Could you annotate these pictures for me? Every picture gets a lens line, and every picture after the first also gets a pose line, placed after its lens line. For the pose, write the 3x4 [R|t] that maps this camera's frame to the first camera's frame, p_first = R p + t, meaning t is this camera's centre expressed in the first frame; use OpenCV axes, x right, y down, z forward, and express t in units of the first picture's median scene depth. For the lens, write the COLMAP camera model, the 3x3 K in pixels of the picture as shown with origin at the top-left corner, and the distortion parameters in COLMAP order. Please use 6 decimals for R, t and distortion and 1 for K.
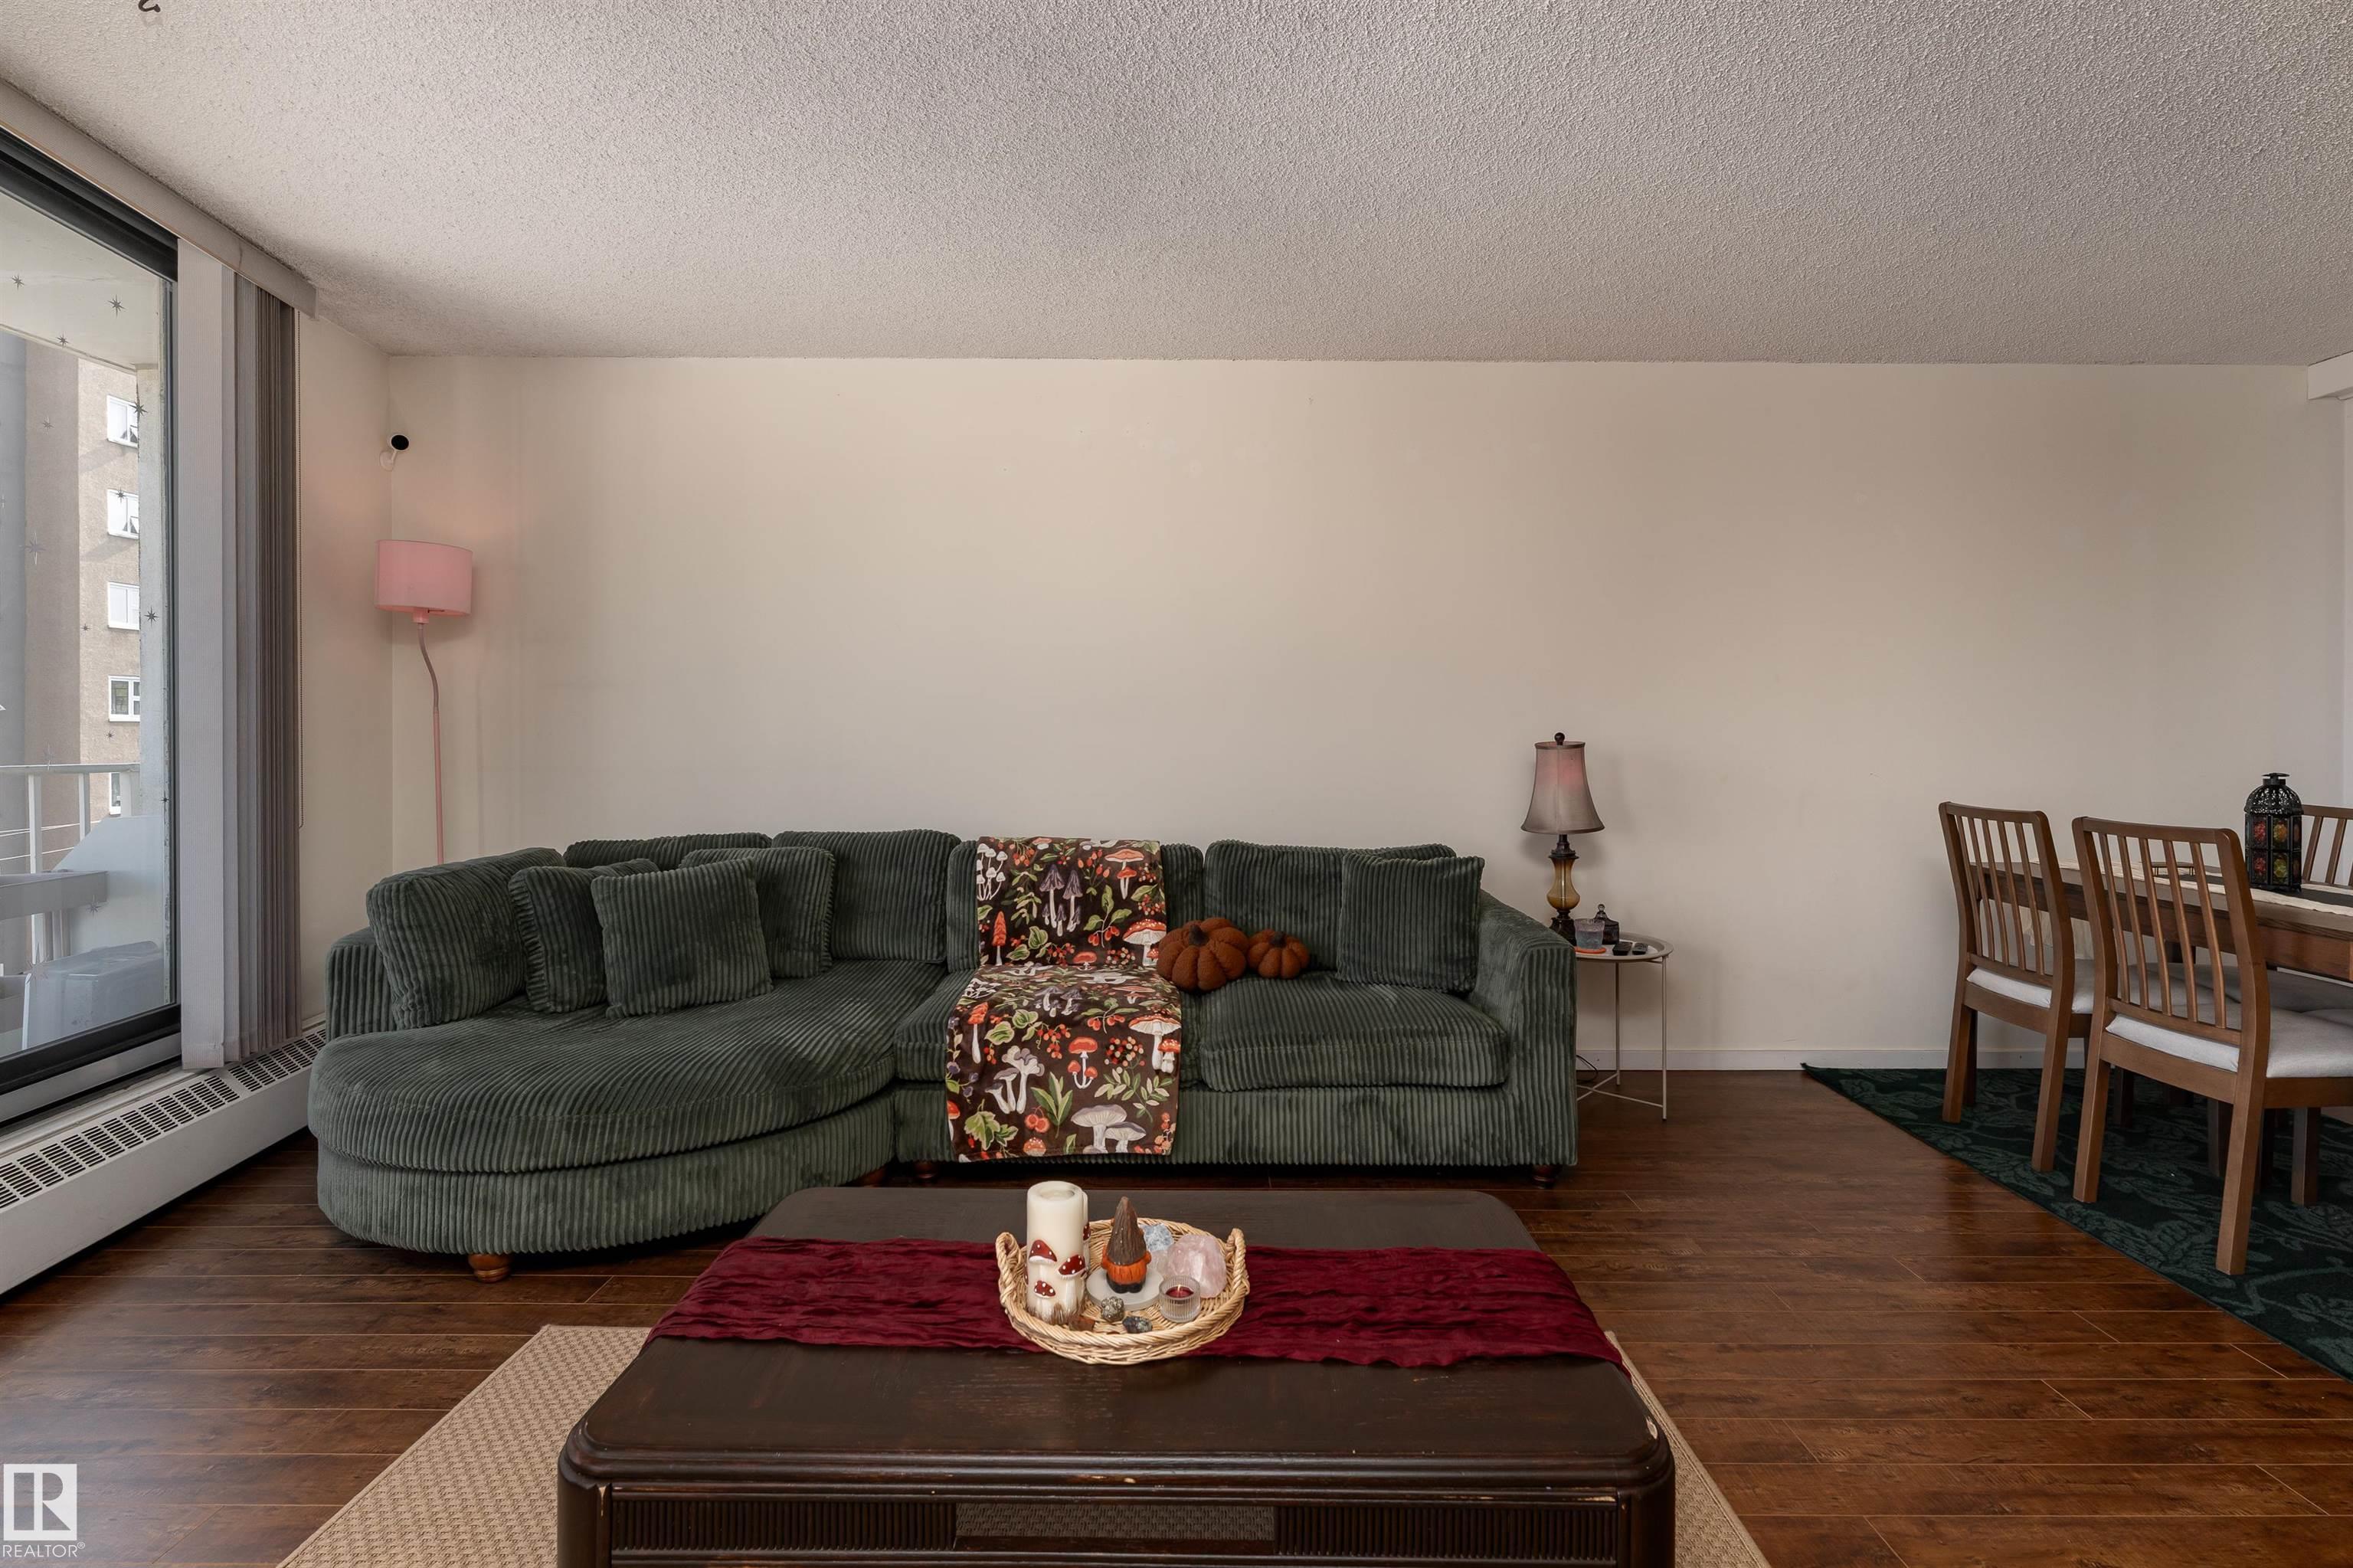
lens RADIAL K [[1064.4, 0, 1183.5], [0, 1064.4, 747.6], [0, 0, 1]] dist [-0.001255, -0.000114]
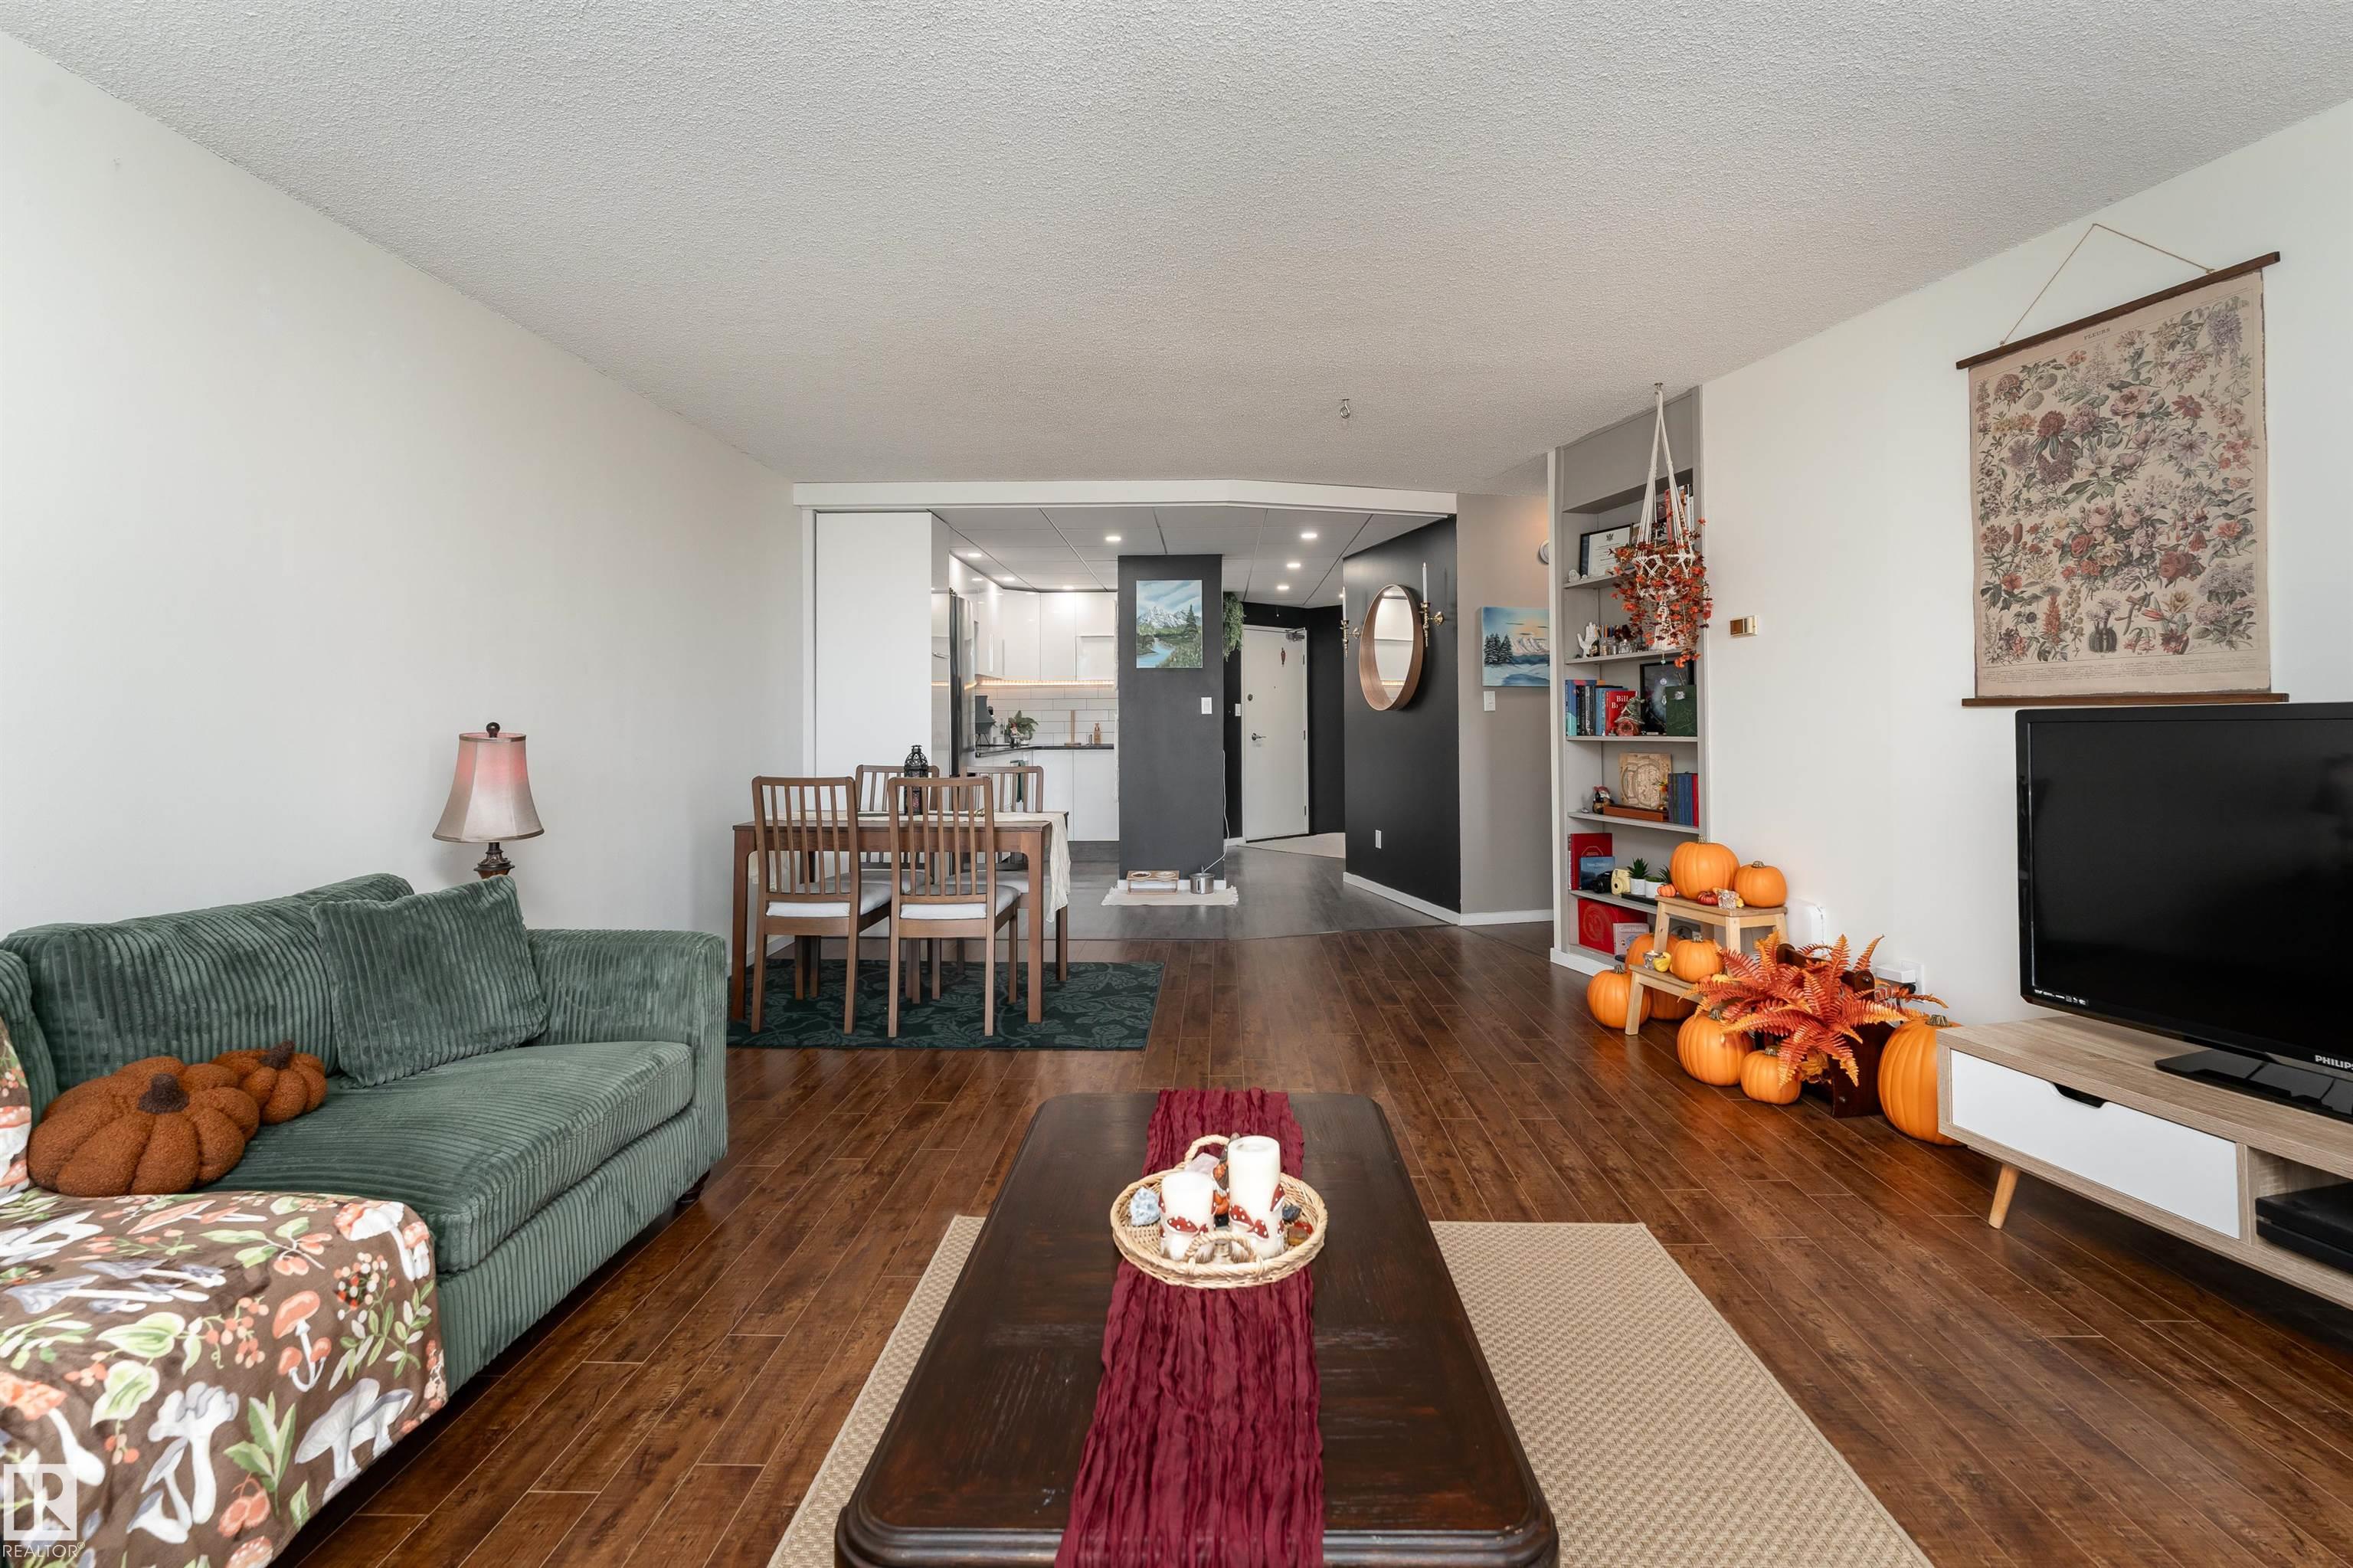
lens RADIAL K [[1051.0, 0, 1205.4], [0, 1051.0, 698.7], [0, 0, 1]] dist [-0.000911, -0.000207]
pose [[0.012335, 0.020230, 0.999719, -0.612579], [0.017367, 0.999640, -0.020442, -0.007506], [-0.999773, 0.017615, 0.011979, 0.528467]]
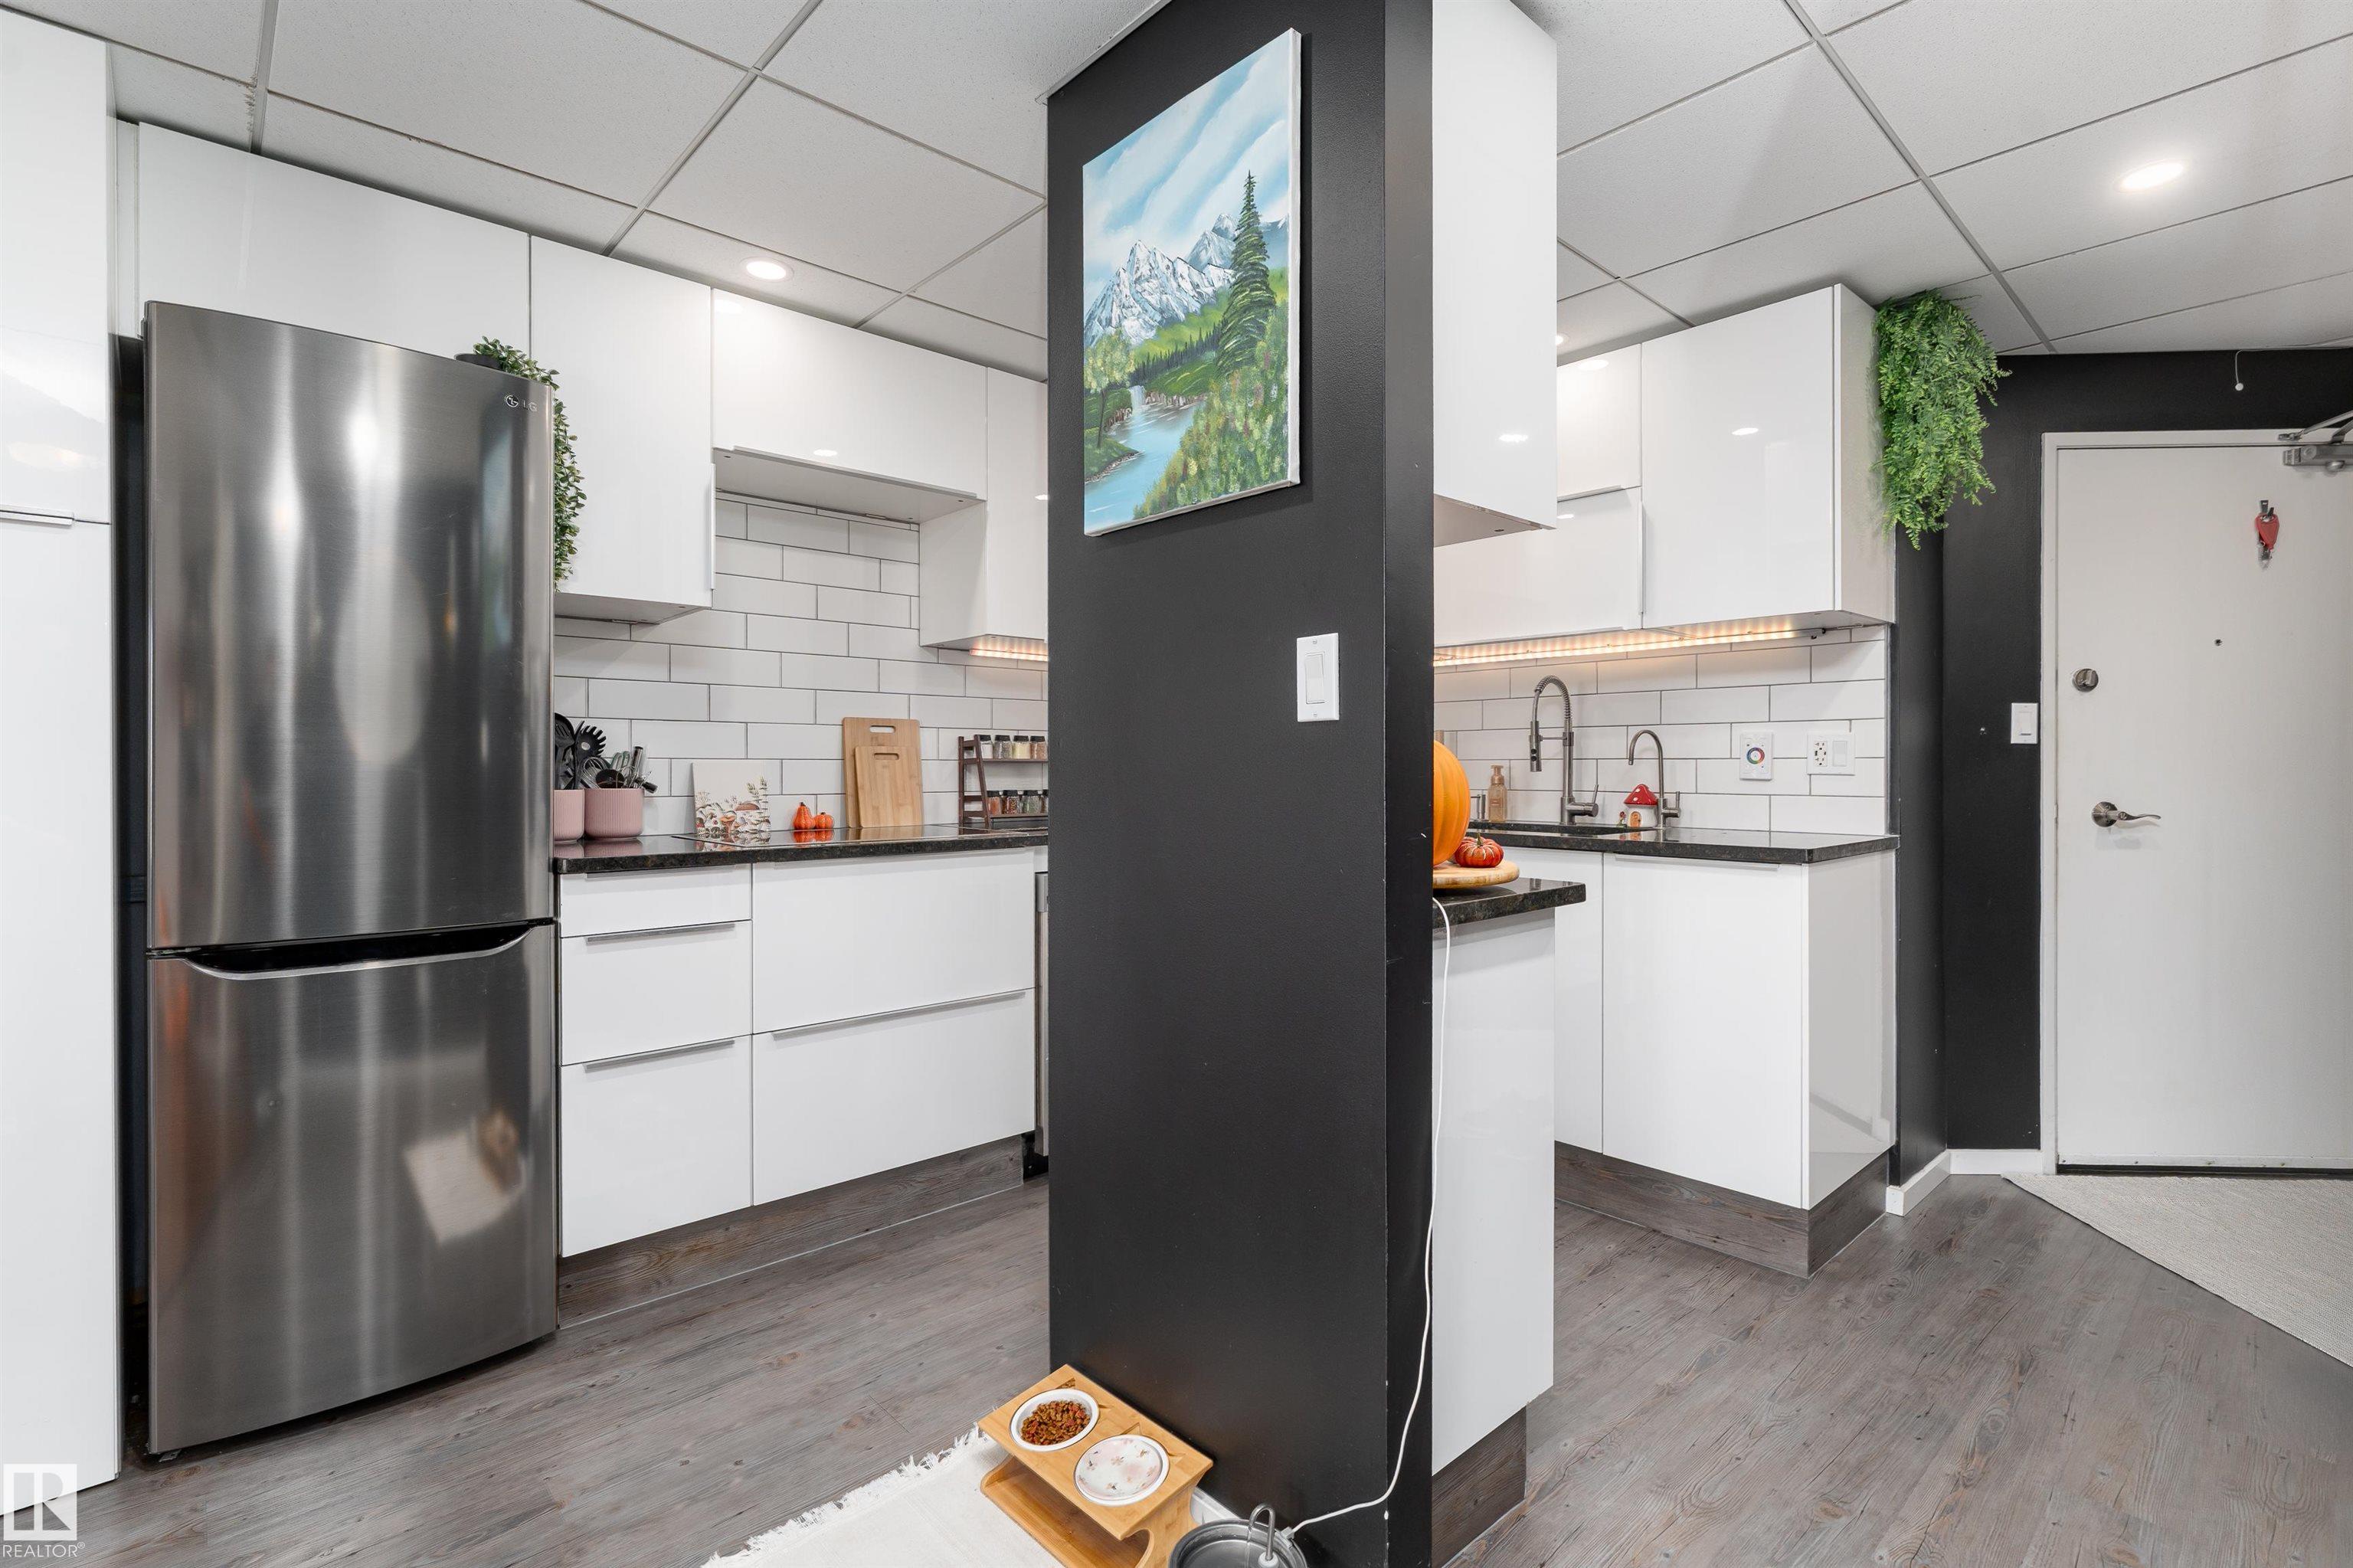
lens RADIAL K [[1087.9, 0, 1170.6], [0, 1087.9, 768.7], [0, 0, 1]] dist [-0.000758, -0.000096]
pose [[0.744045, -0.005201, 0.668110, 1.687201], [0.009789, 0.999947, -0.003118, 0.001422], [-0.668058, 0.008860, 0.744056, 0.204706]]
